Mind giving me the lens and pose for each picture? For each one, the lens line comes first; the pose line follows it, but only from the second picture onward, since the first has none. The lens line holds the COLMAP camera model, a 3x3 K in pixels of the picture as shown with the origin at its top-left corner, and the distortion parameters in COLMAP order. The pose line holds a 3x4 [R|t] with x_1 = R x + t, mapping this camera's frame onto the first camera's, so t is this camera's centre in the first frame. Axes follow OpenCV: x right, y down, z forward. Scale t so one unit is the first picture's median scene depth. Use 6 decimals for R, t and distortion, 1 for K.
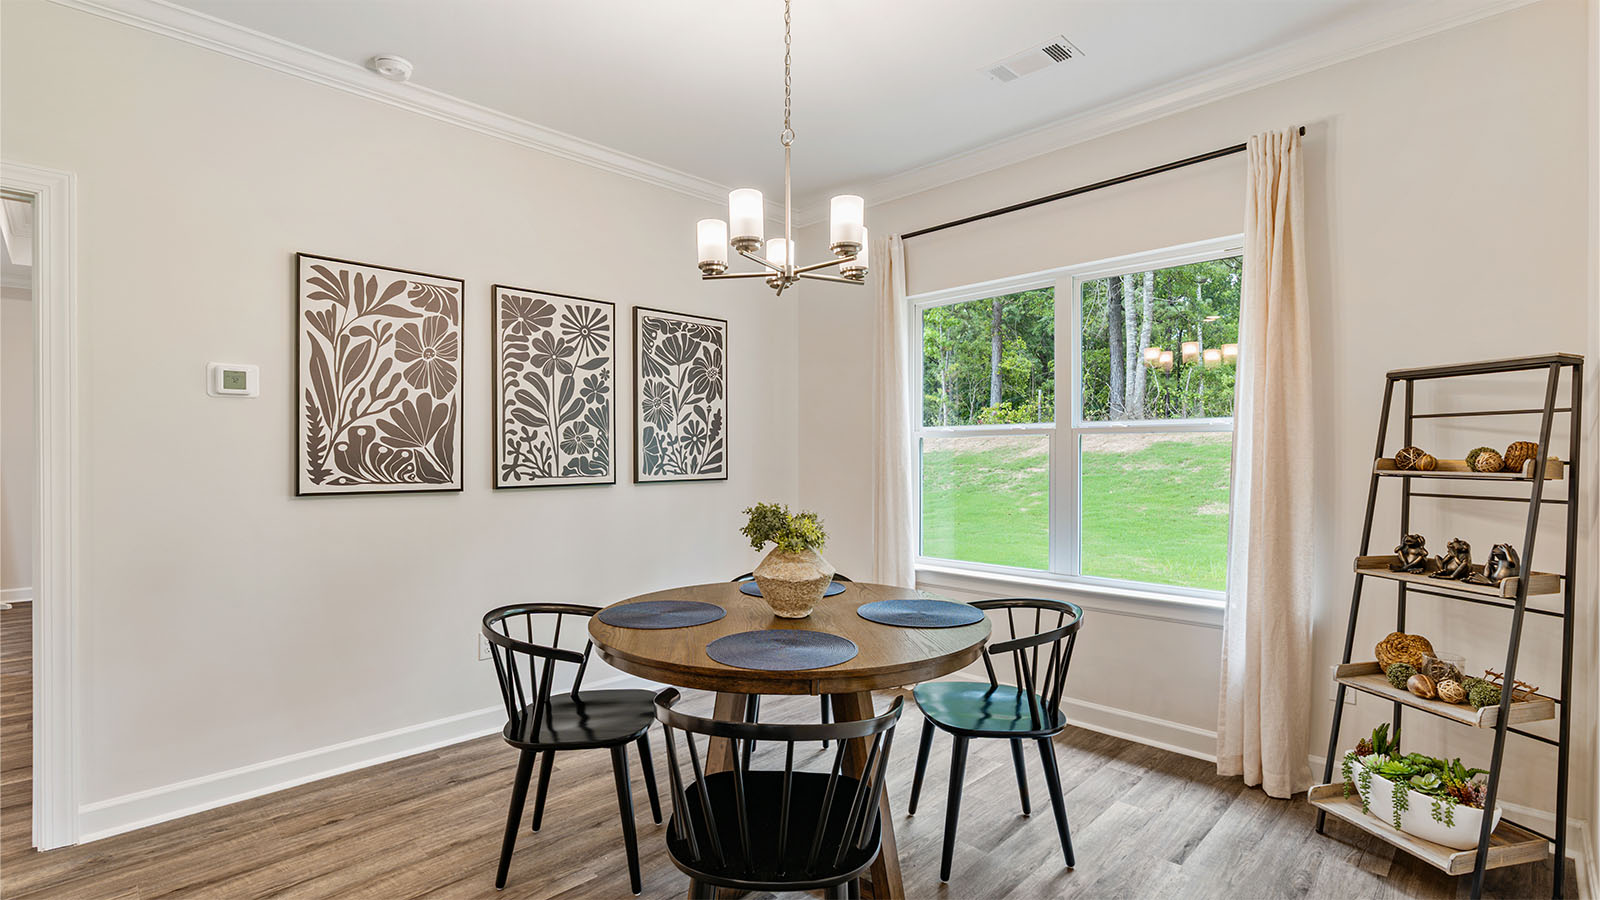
lens RADIAL K [[731.2, 0, 794.5], [0, 731.2, 448.4], [0, 0, 1]] dist [-0.004024, 0.000179]
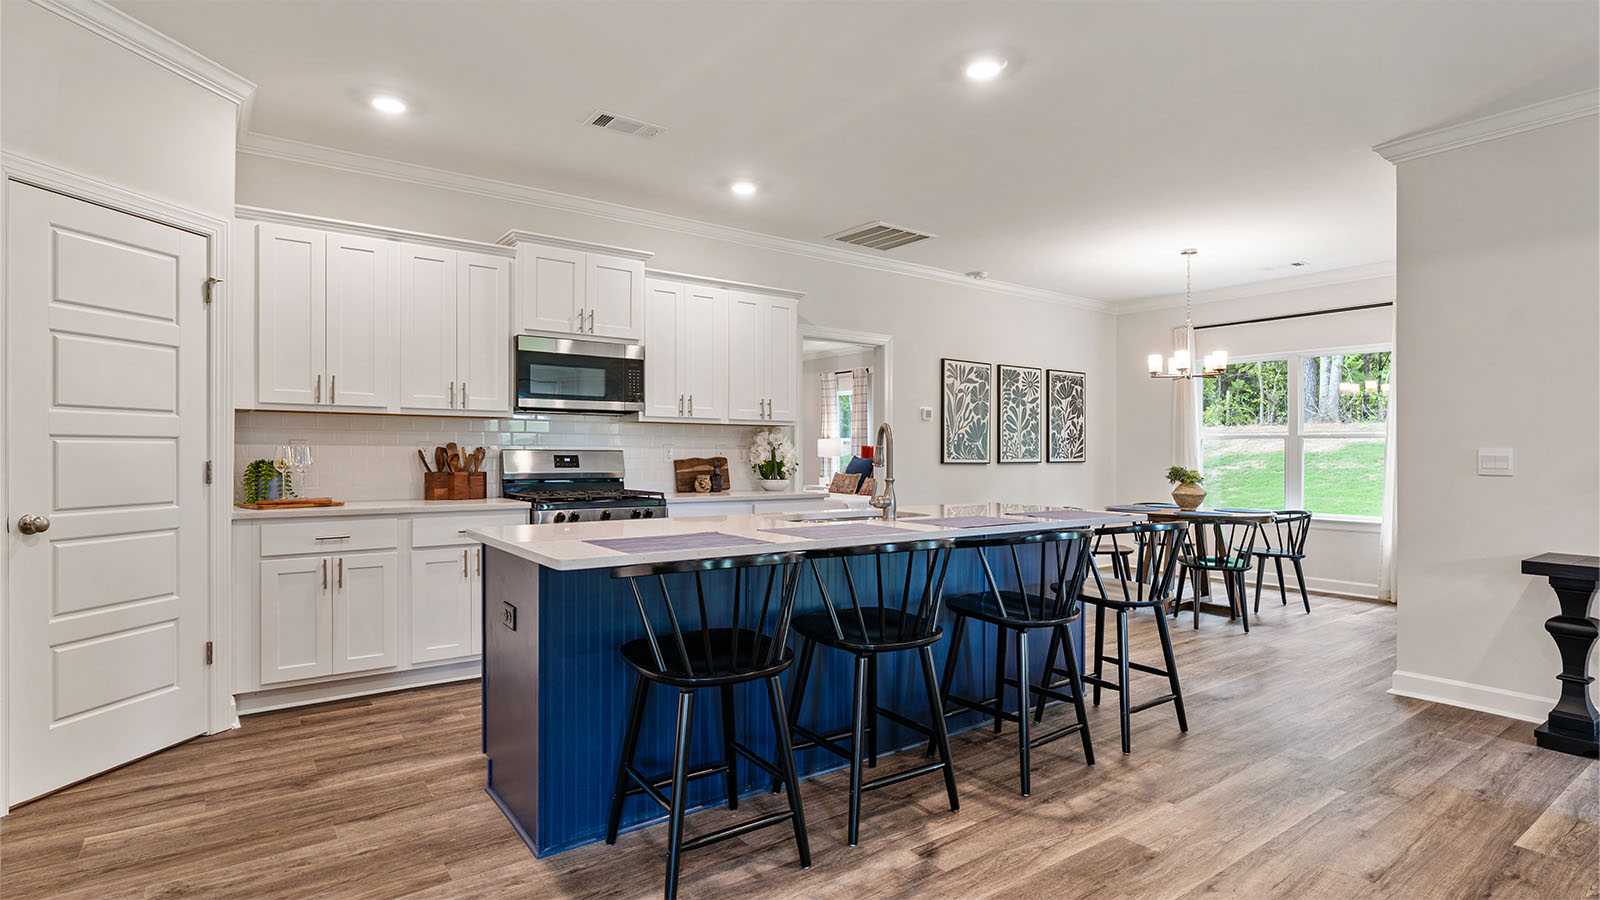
lens RADIAL K [[793.8, 0, 803.6], [0, 793.8, 444.5], [0, 0, 1]] dist [-0.001359, 0.000097]
pose [[0.989212, 0.007695, -0.146291, -0.597330], [-0.008063, 0.999966, -0.001918, 0.010970], [0.146271, 0.003077, 0.989240, -1.243374]]
